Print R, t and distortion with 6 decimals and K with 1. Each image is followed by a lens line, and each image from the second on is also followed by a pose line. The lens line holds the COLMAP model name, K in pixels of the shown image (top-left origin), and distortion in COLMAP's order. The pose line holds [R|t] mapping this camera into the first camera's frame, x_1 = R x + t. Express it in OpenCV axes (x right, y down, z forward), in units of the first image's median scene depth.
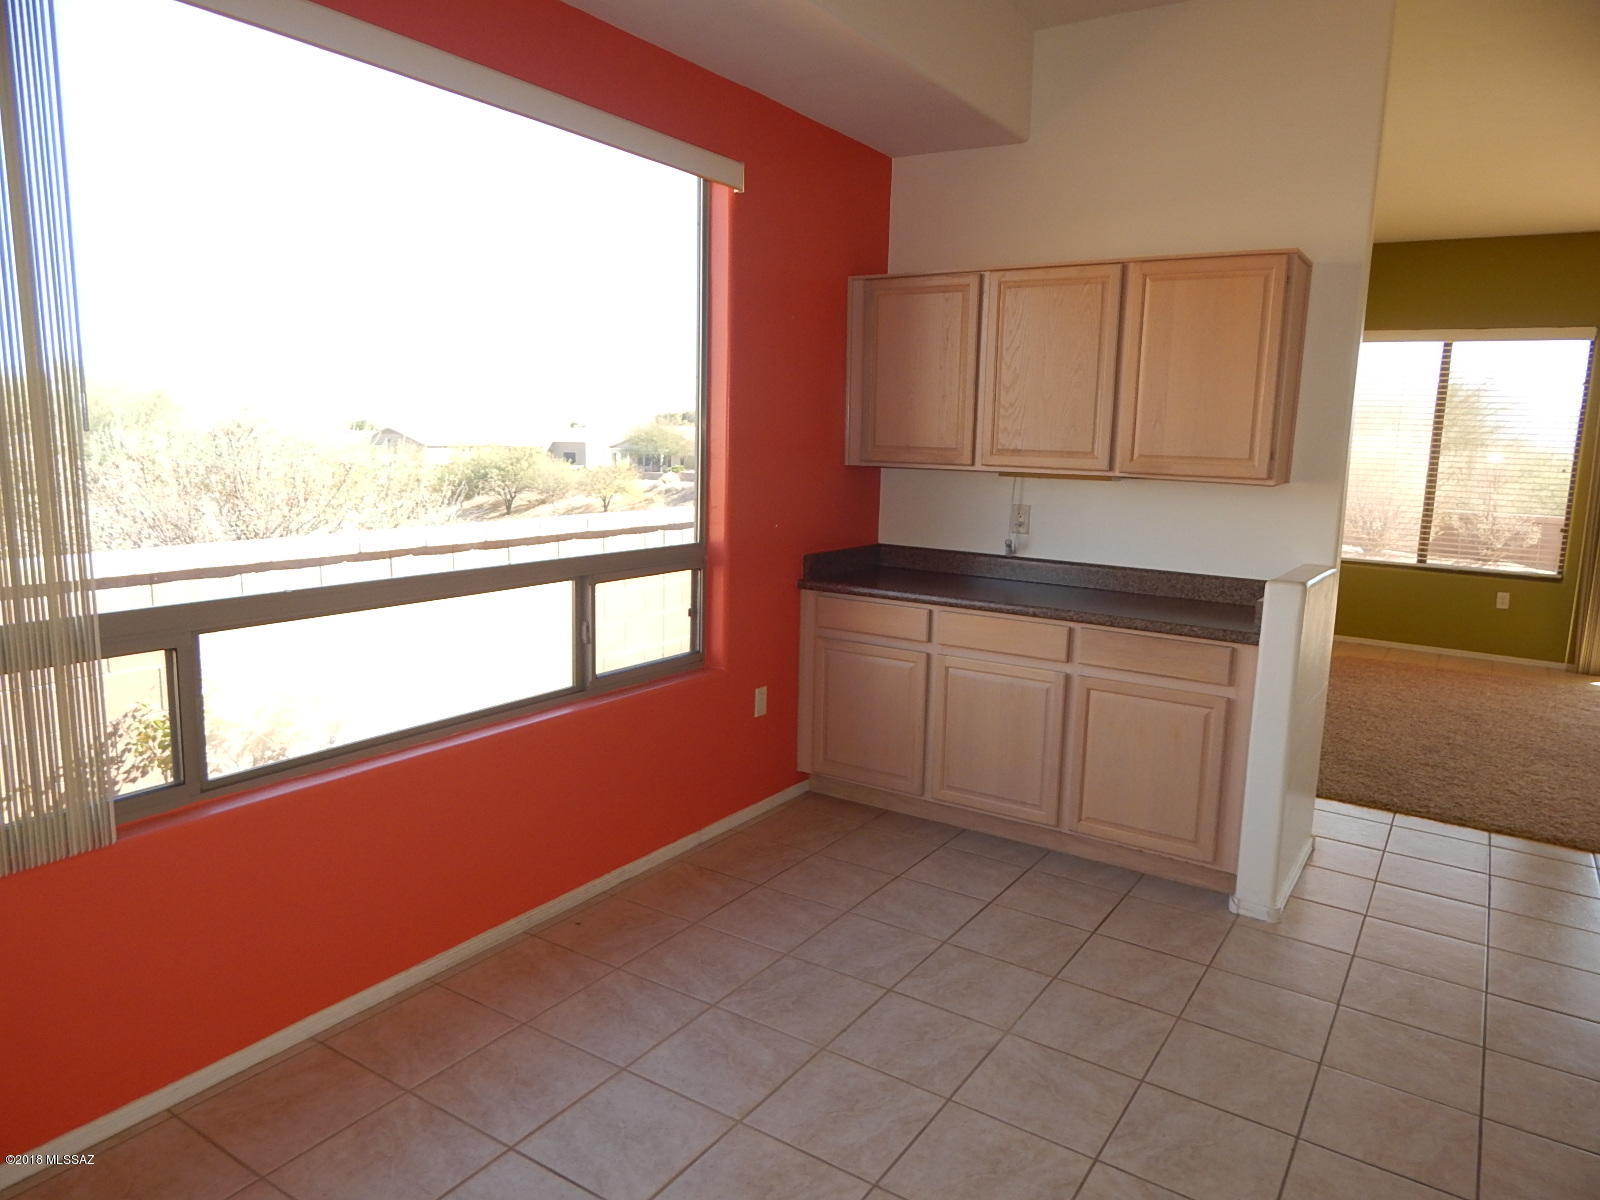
lens RADIAL K [[1031.6, 0, 801.8], [0, 1031.6, 601.0], [0, 0, 1]] dist [-0.001370, -0.001677]
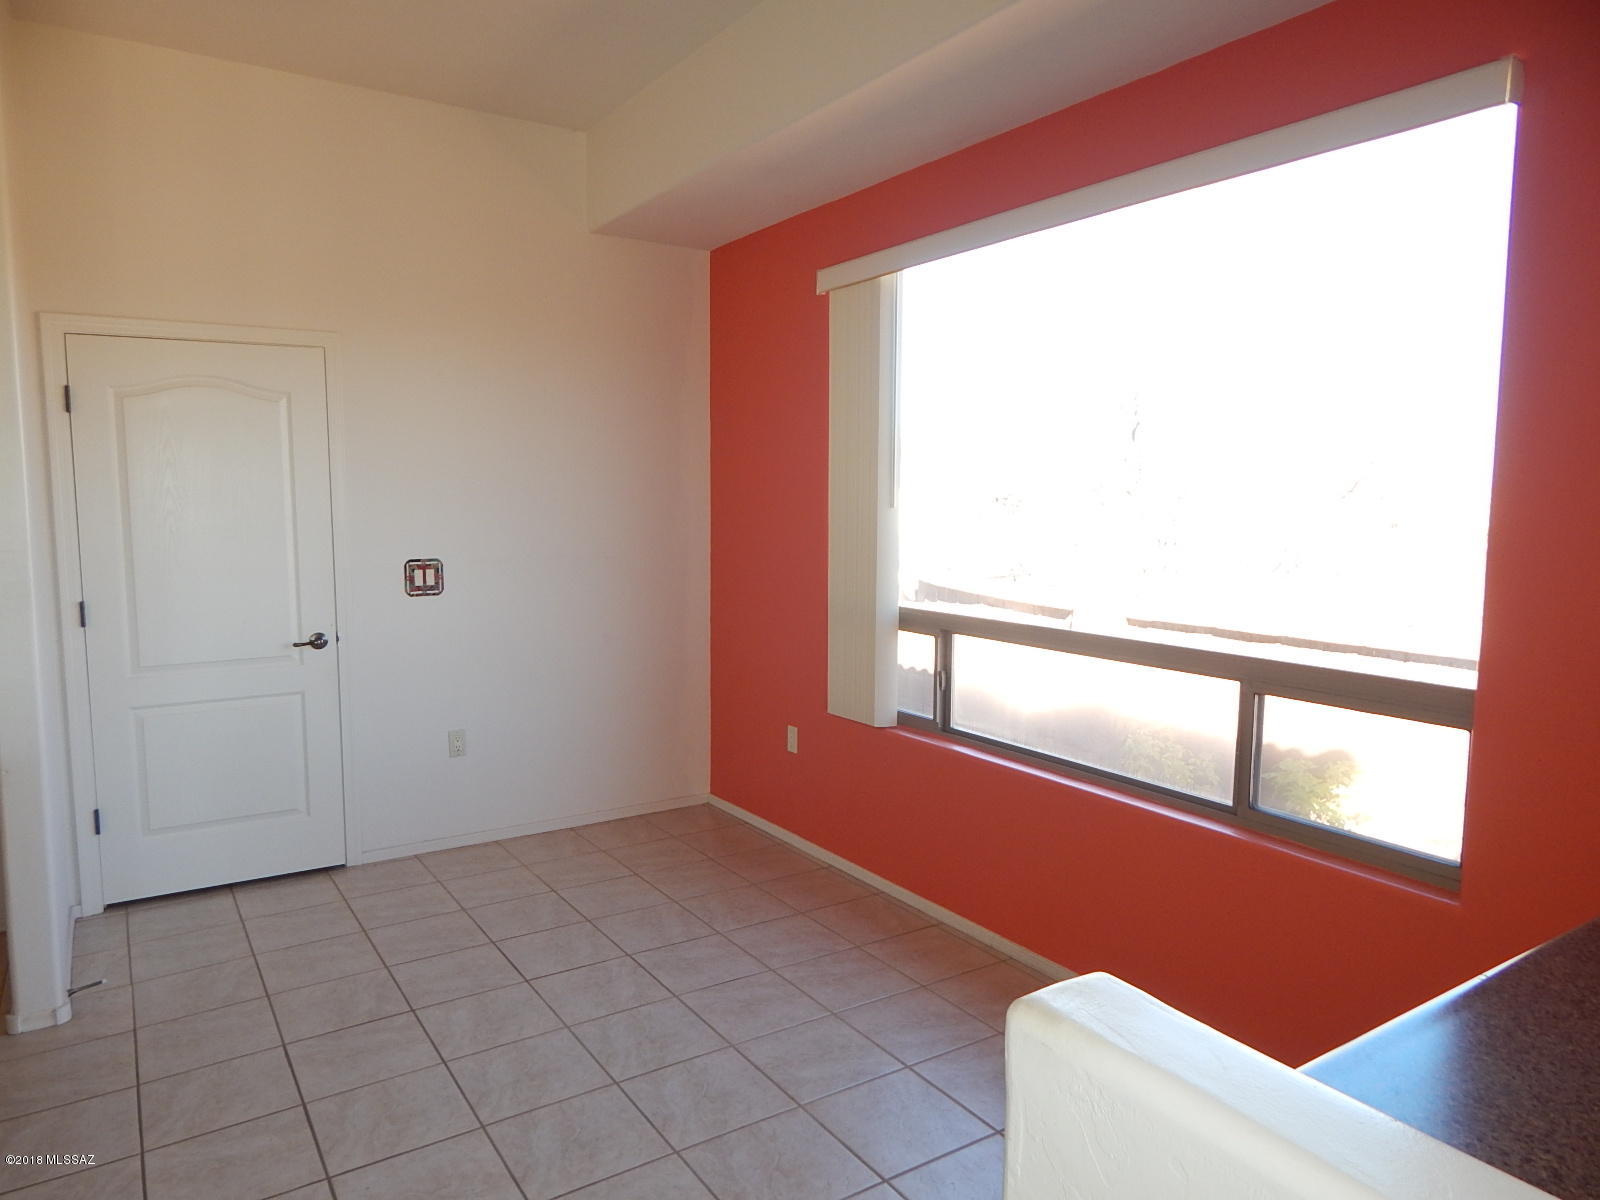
lens RADIAL K [[1031.6, 0, 800.9], [0, 1031.6, 606.2], [0, 0, 1]] dist [-0.001370, -0.001677]
pose [[-0.391719, 0.079861, -0.916612, 0.916515], [-0.153751, 0.976536, 0.150789, -0.203338], [0.907148, 0.199997, -0.370249, 1.296143]]
